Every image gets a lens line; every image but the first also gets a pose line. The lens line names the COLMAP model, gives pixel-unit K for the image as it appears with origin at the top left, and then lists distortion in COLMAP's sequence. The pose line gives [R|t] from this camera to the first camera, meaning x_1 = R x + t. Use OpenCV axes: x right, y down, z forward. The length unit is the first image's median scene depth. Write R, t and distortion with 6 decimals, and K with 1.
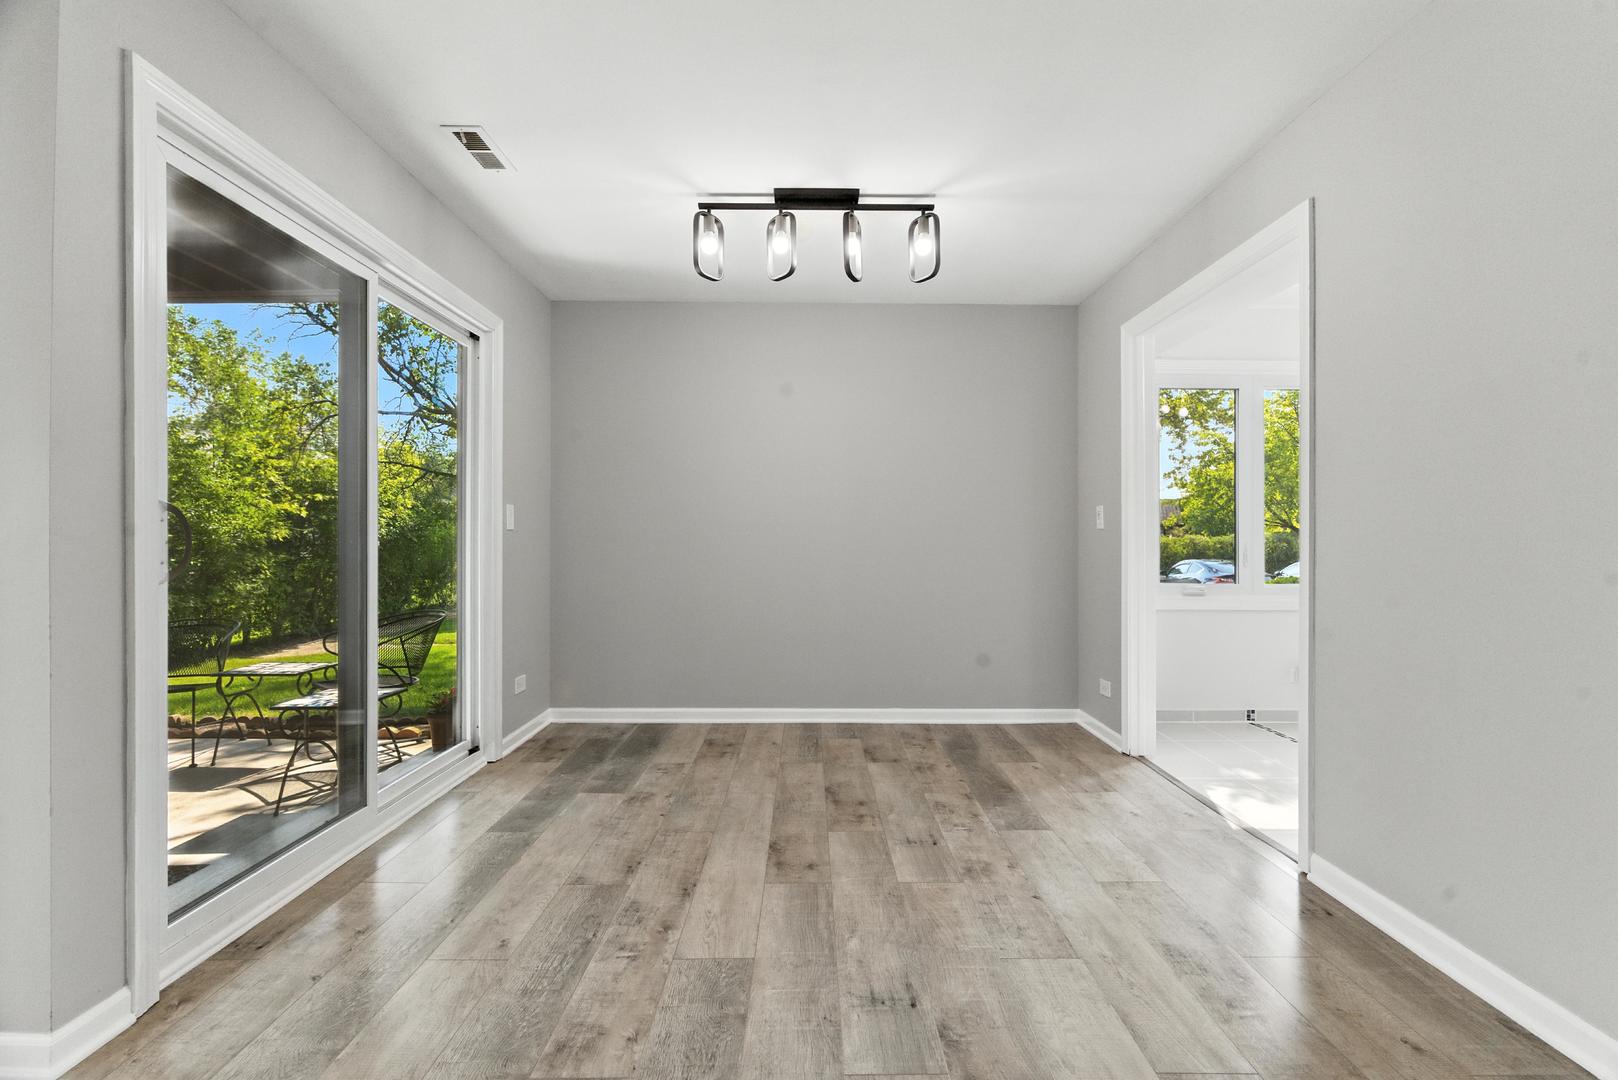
lens RADIAL K [[723.8, 0, 812.8], [0, 723.8, 541.9], [0, 0, 1]] dist [0.000632, 0.000876]
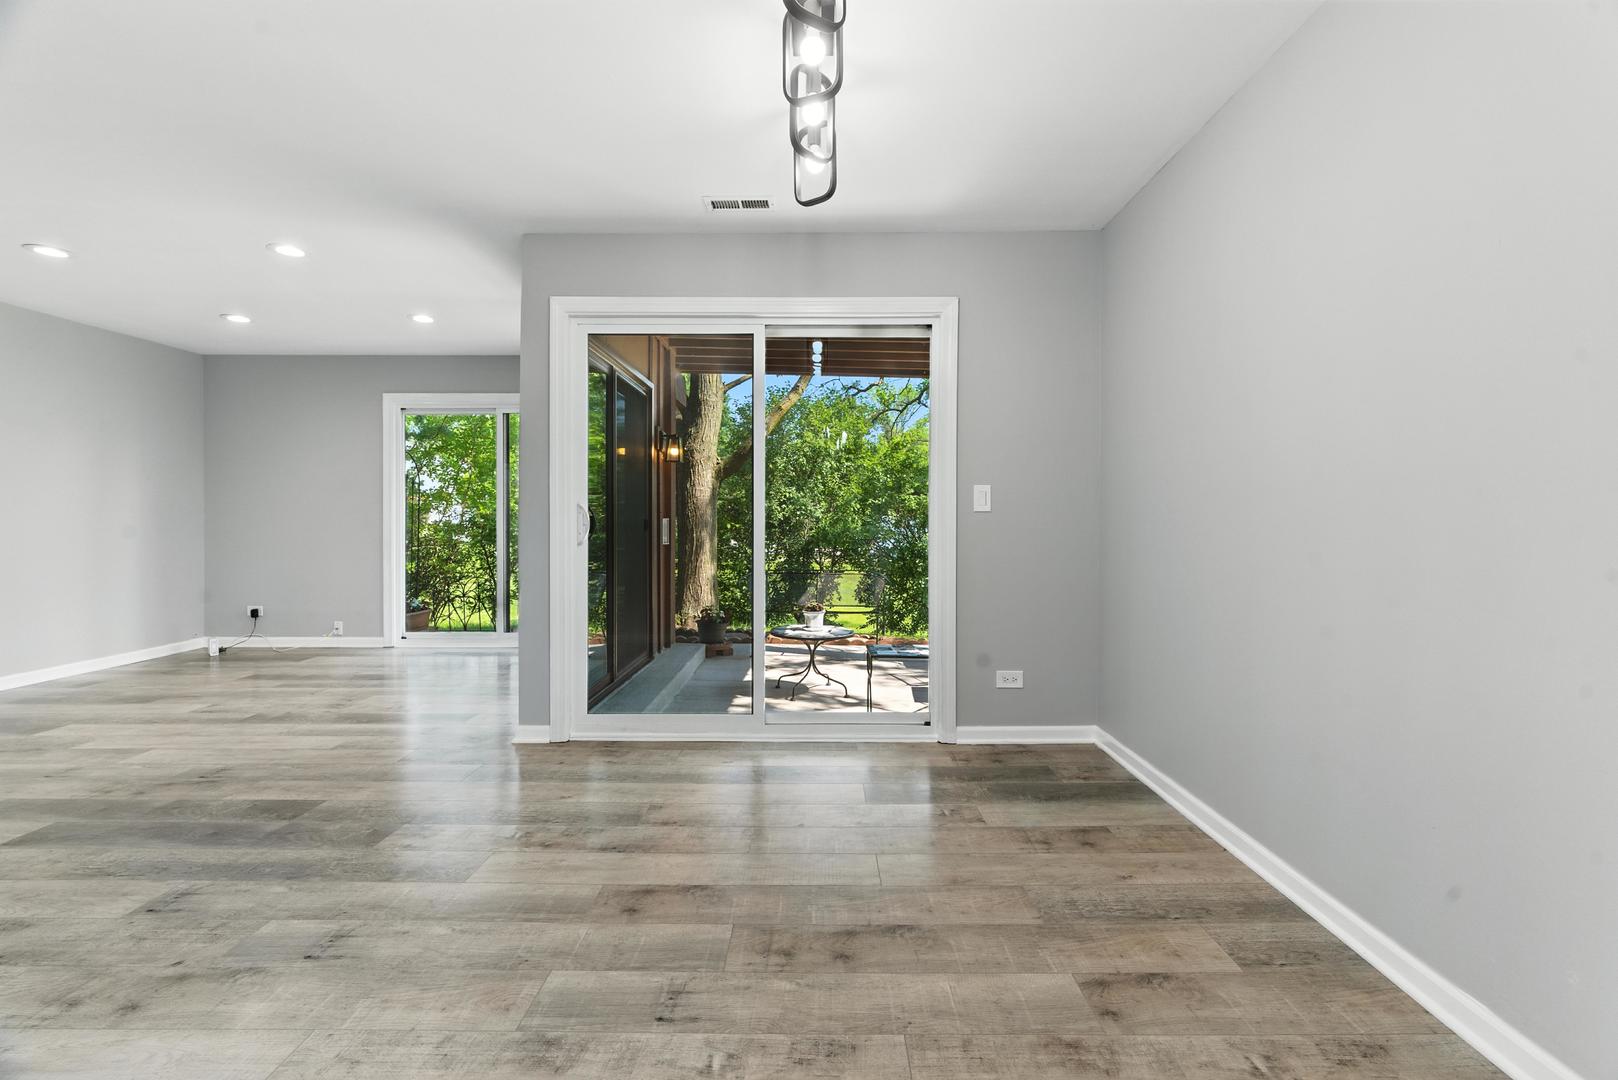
lens RADIAL K [[723.8, 0, 817.9], [0, 723.8, 549.1], [0, 0, 1]] dist [0.000632, 0.000876]
pose [[-0.006987, 0.034397, -0.999384, 0.731299], [-0.000418, 0.999408, 0.034400, -0.001240], [0.999976, 0.000658, -0.006969, 1.086479]]
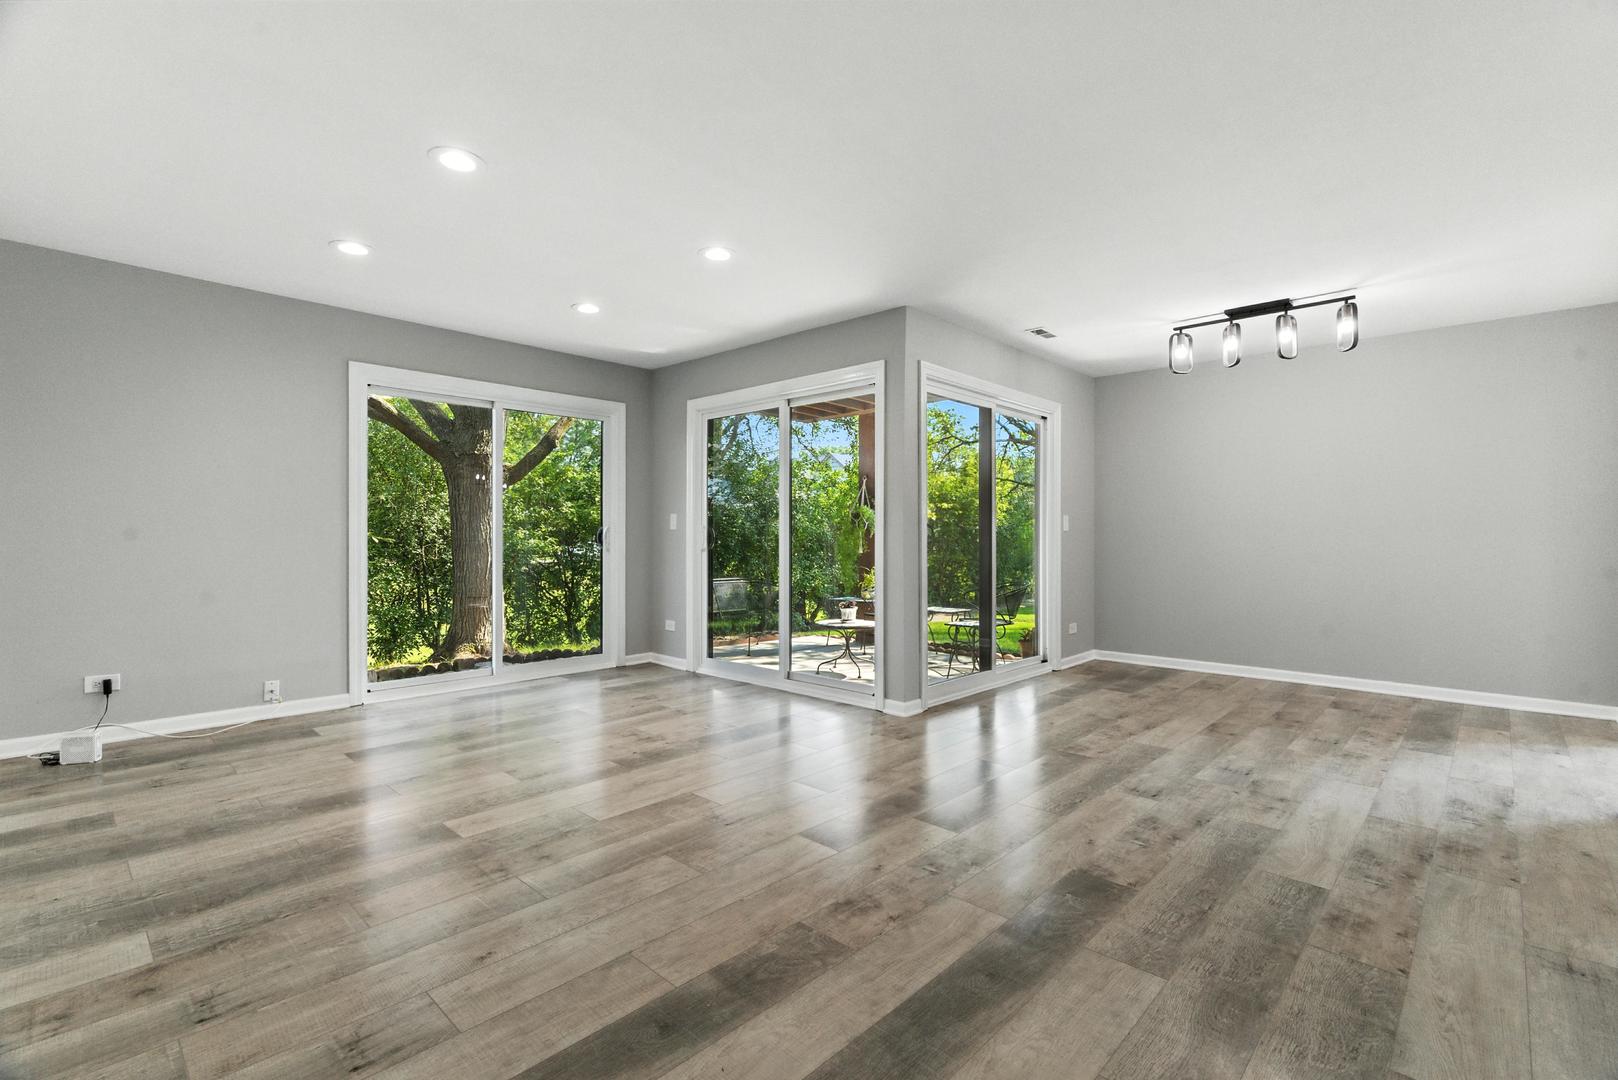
lens RADIAL K [[723.8, 0, 821.7], [0, 723.8, 534.9], [0, 0, 1]] dist [0.000632, 0.000876]
pose [[0.729299, -0.003140, -0.684188, 0.397355], [-0.000198, 0.999988, -0.004800, -0.000452], [0.684195, 0.003636, 0.729290, -0.756639]]
